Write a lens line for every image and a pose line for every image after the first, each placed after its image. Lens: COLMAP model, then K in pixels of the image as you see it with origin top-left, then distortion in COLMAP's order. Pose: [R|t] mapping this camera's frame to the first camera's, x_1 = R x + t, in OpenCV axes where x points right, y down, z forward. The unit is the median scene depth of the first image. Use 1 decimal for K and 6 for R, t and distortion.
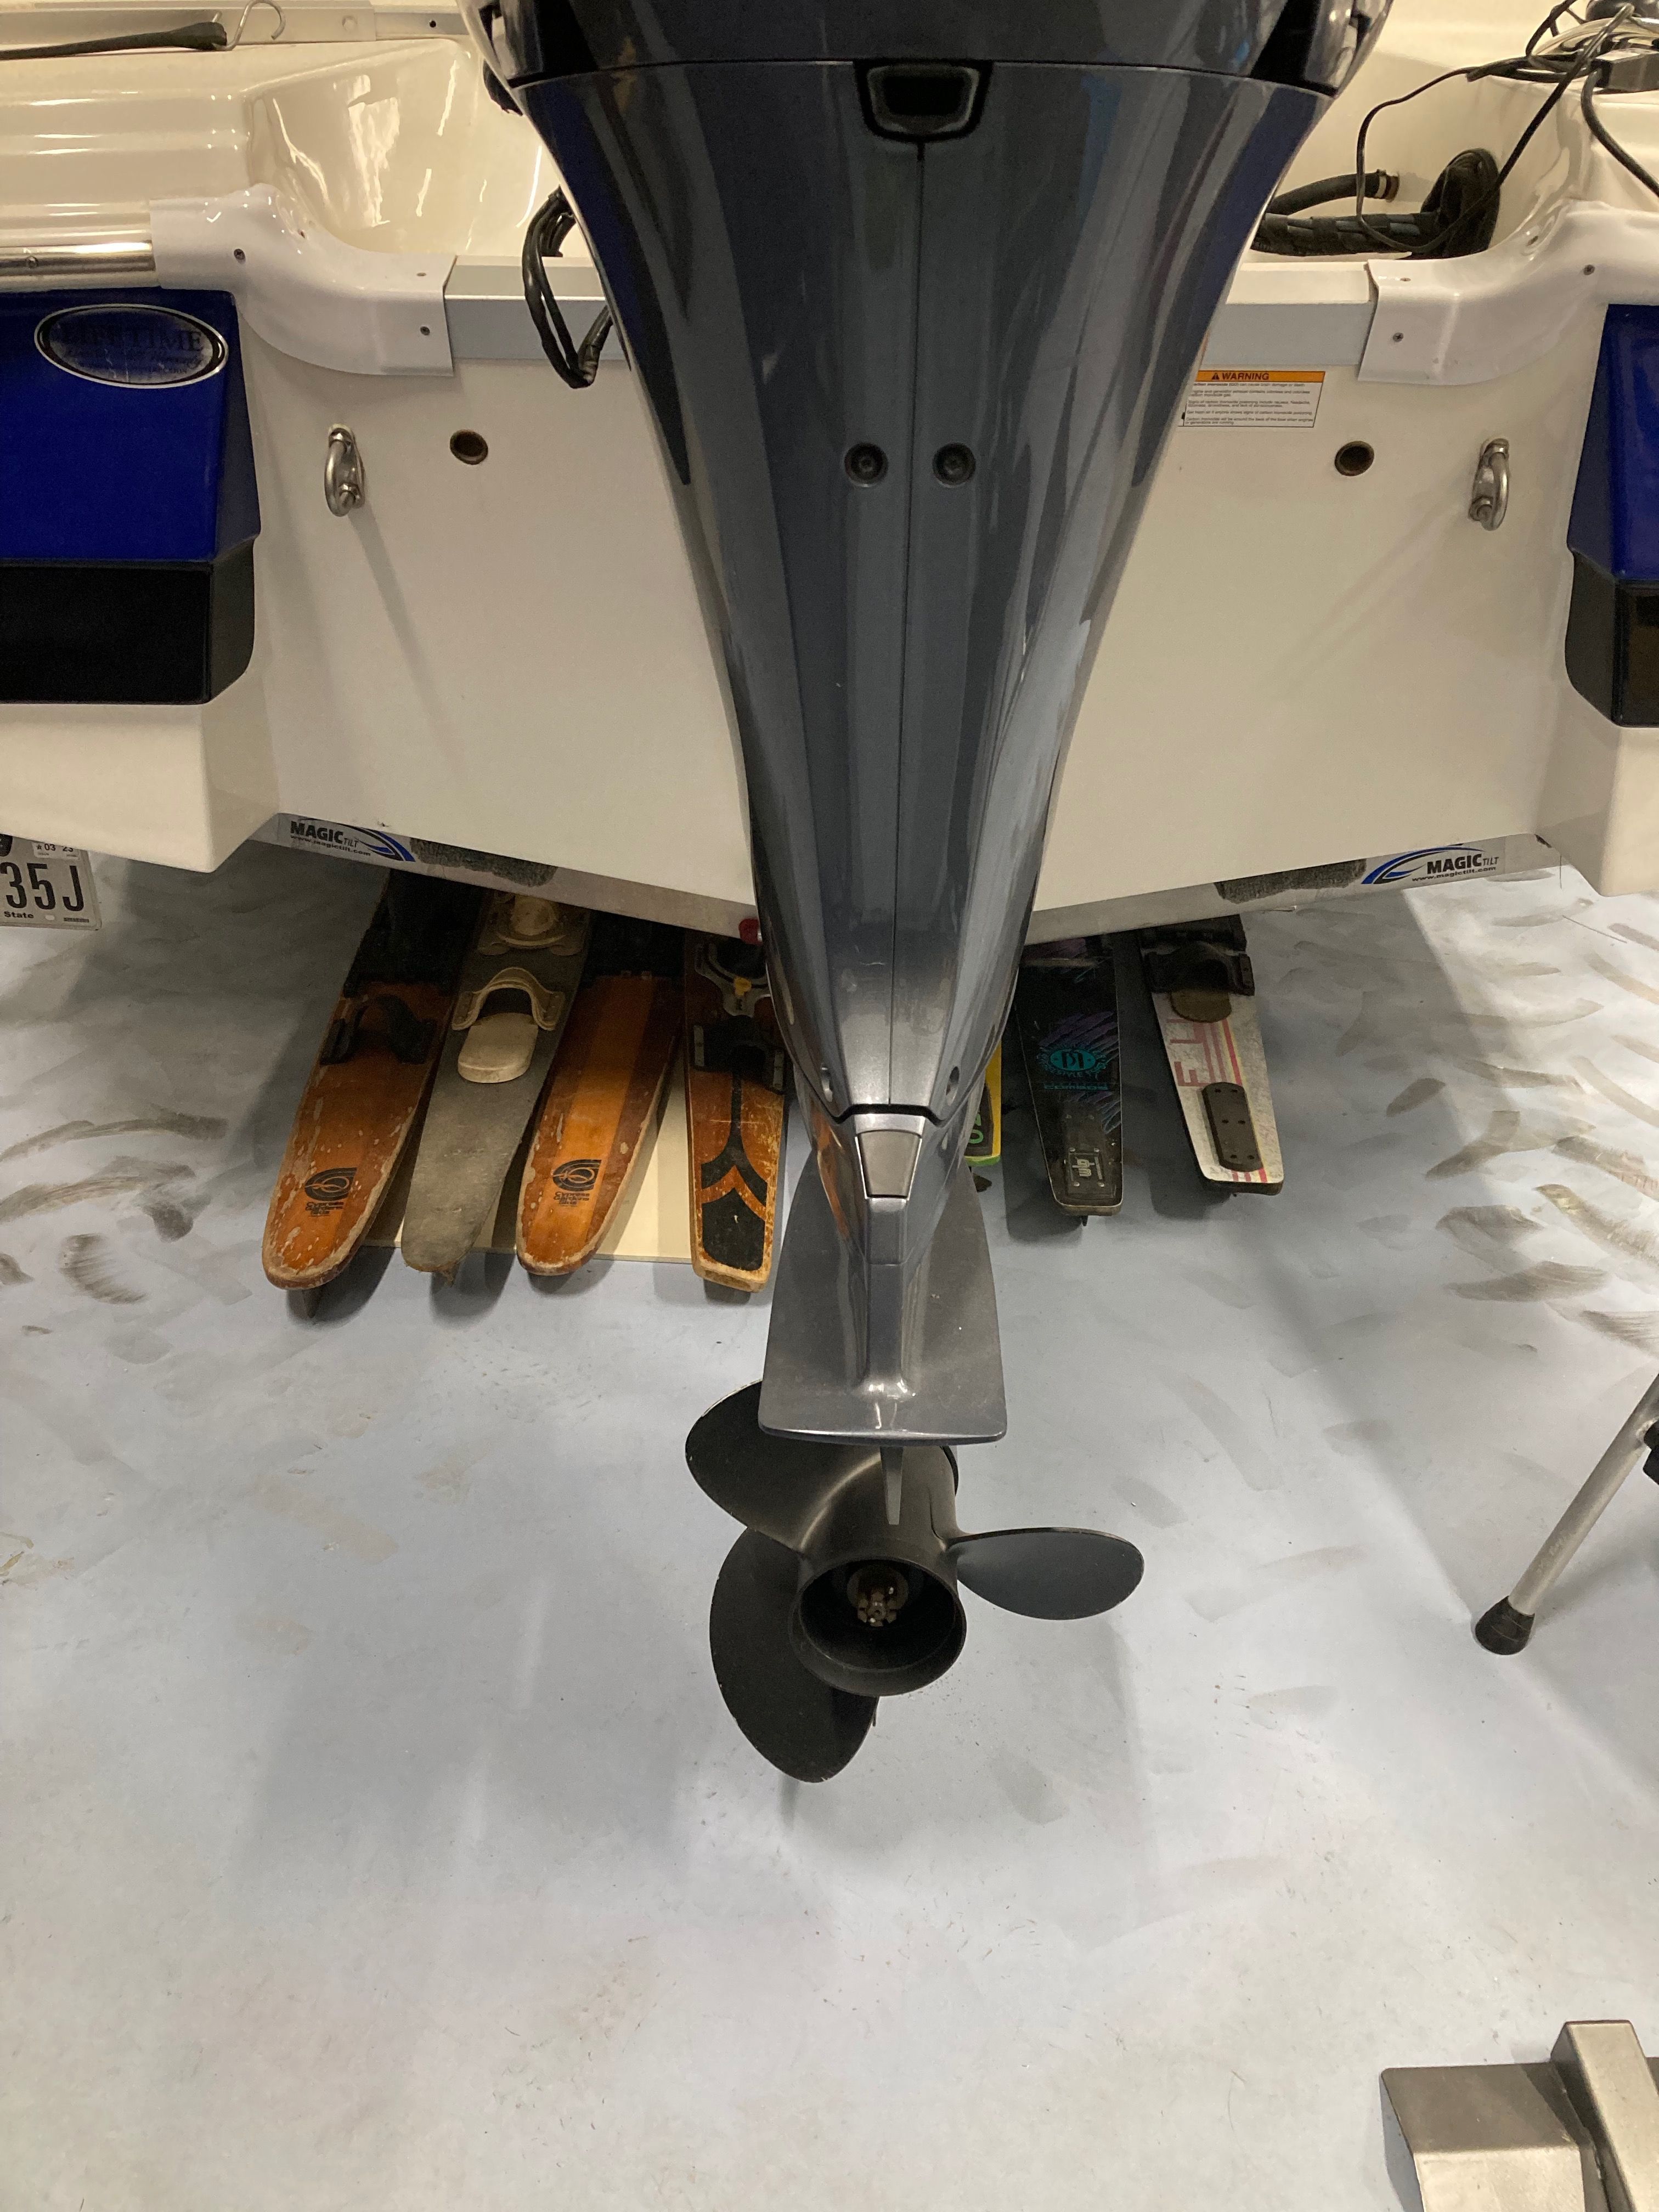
lens RADIAL K [[1733.6, 0, 829.5], [0, 1733.6, 1106.0], [0, 0, 1]] dist [0.109365, -0.117479]
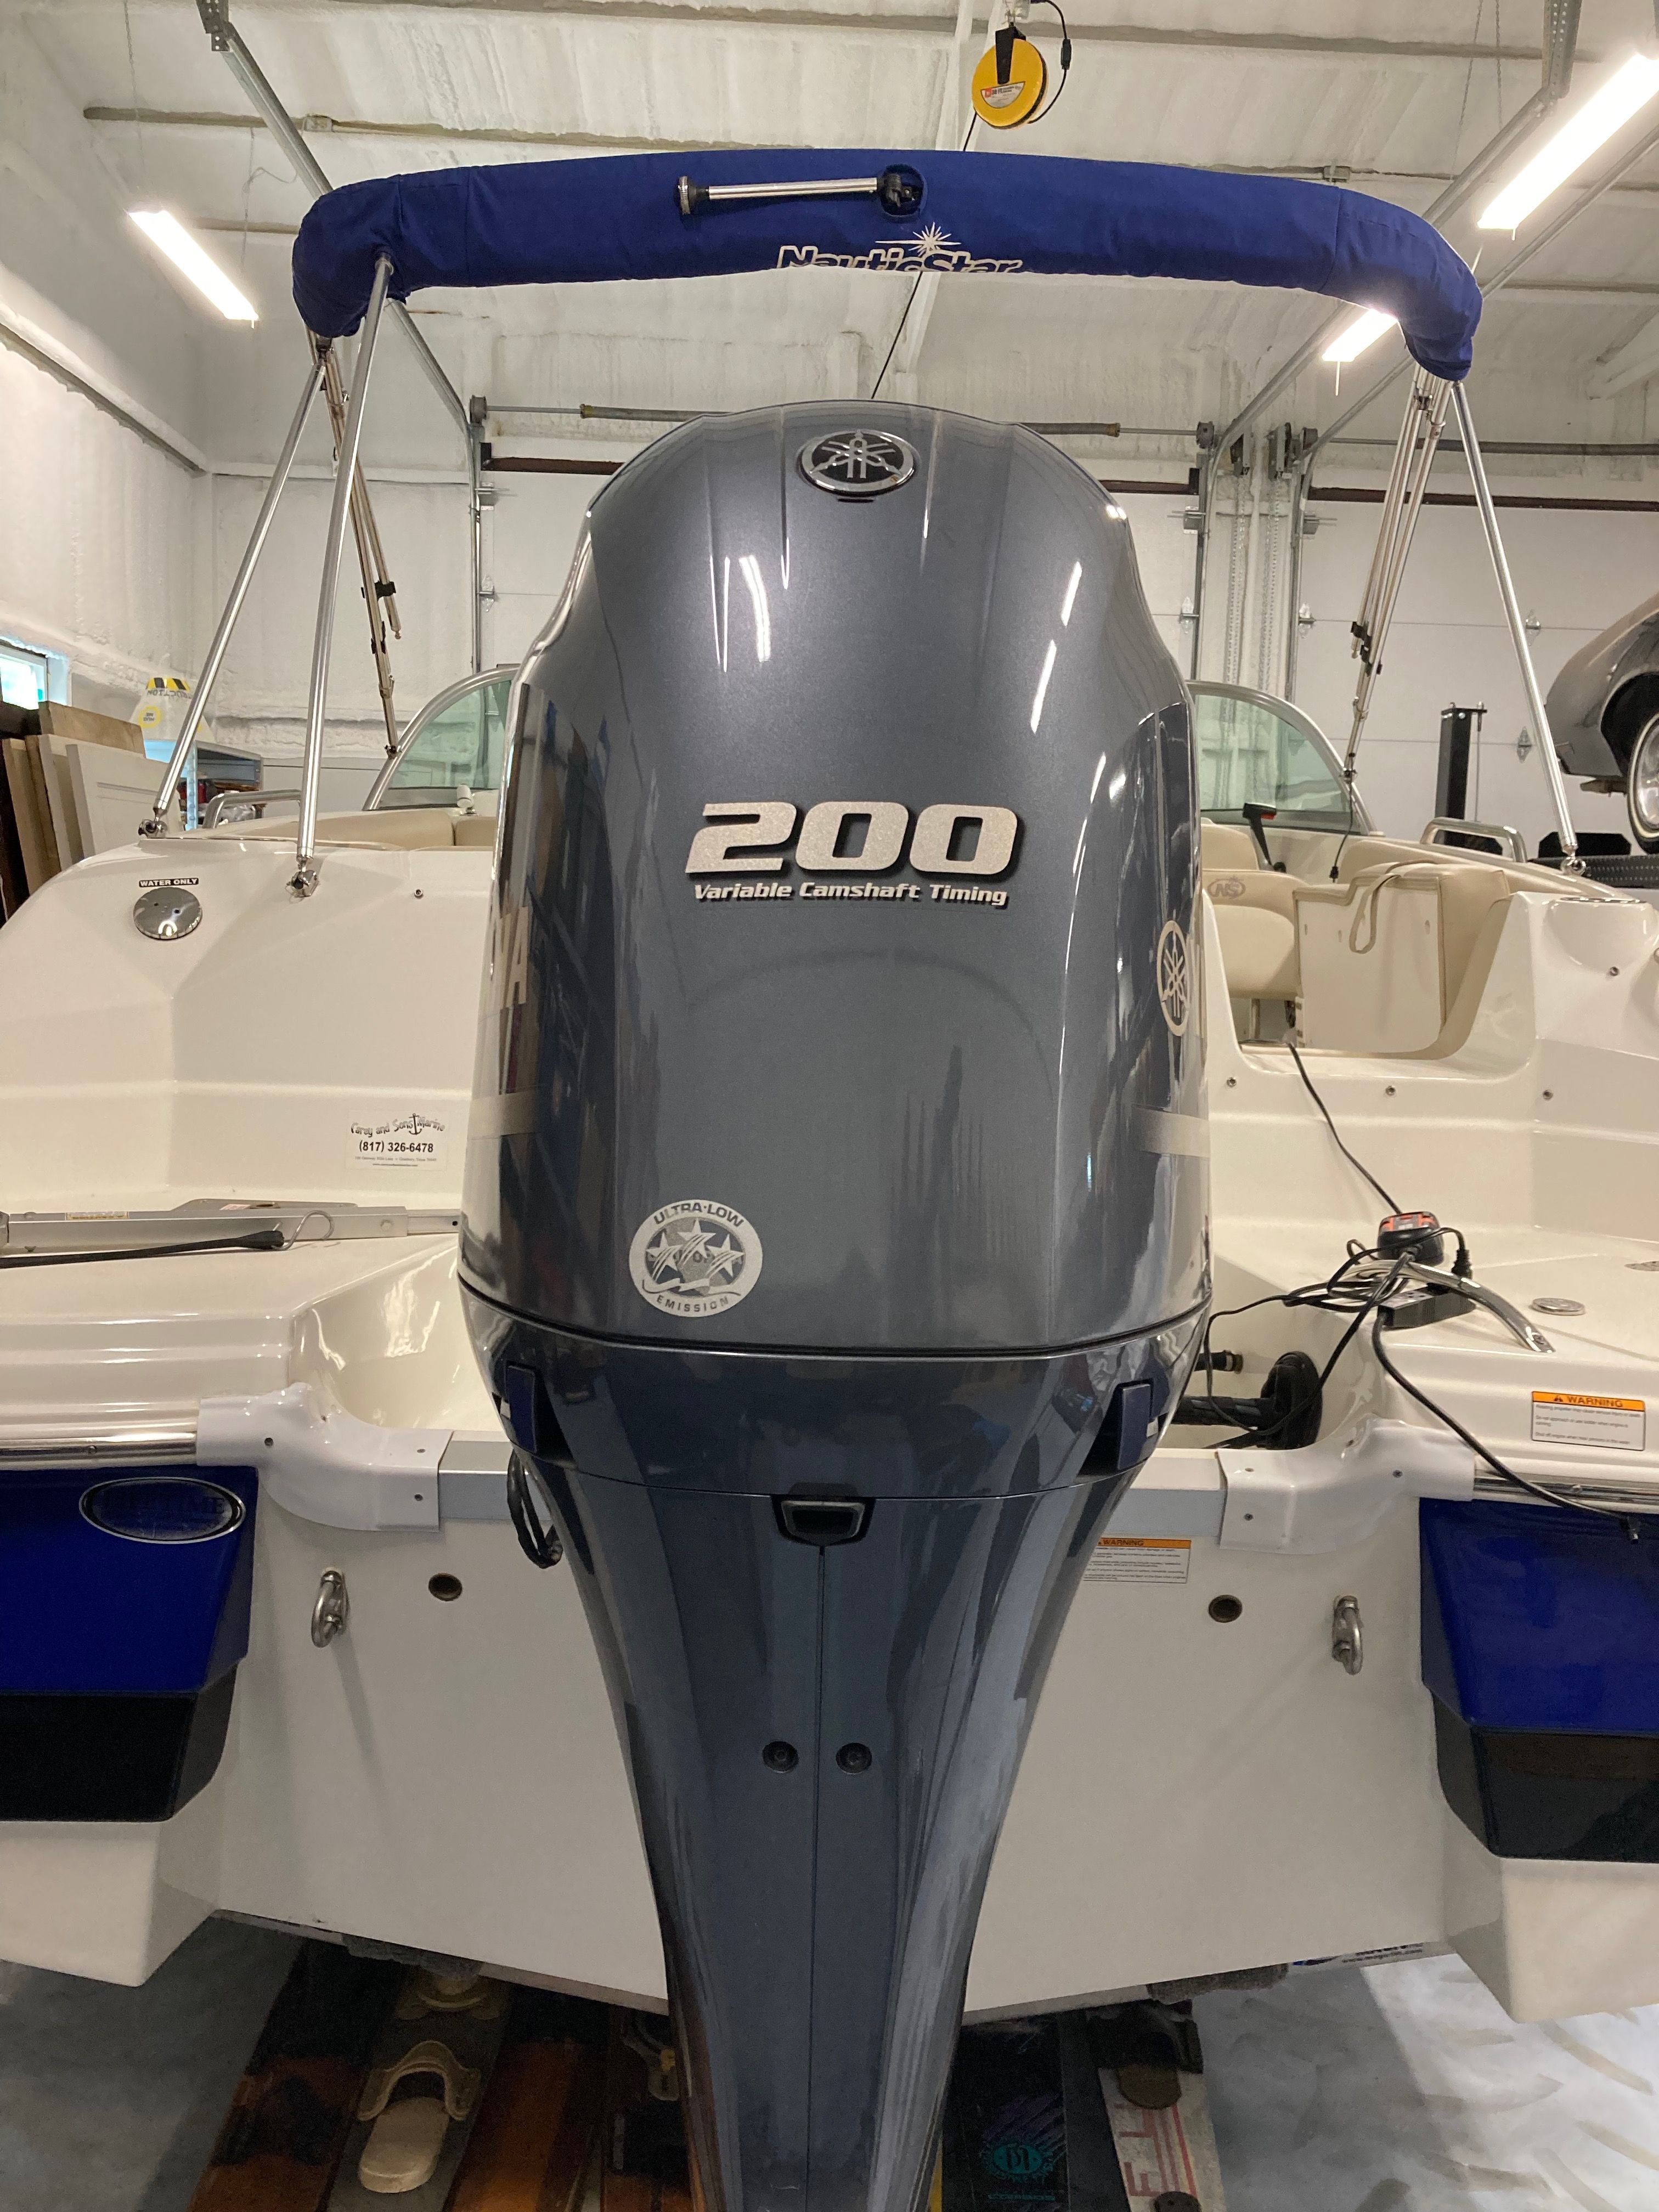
lens RADIAL K [[1791.0, 0, 840.0], [0, 1791.0, 1106.0], [0, 0, 1]] dist [0.014702, -0.004677]
pose [[0.999551, 0.017359, 0.024427, 0.013928], [-0.004414, 0.891532, -0.452936, -0.122552], [-0.029640, 0.452625, 0.891208, -0.160848]]
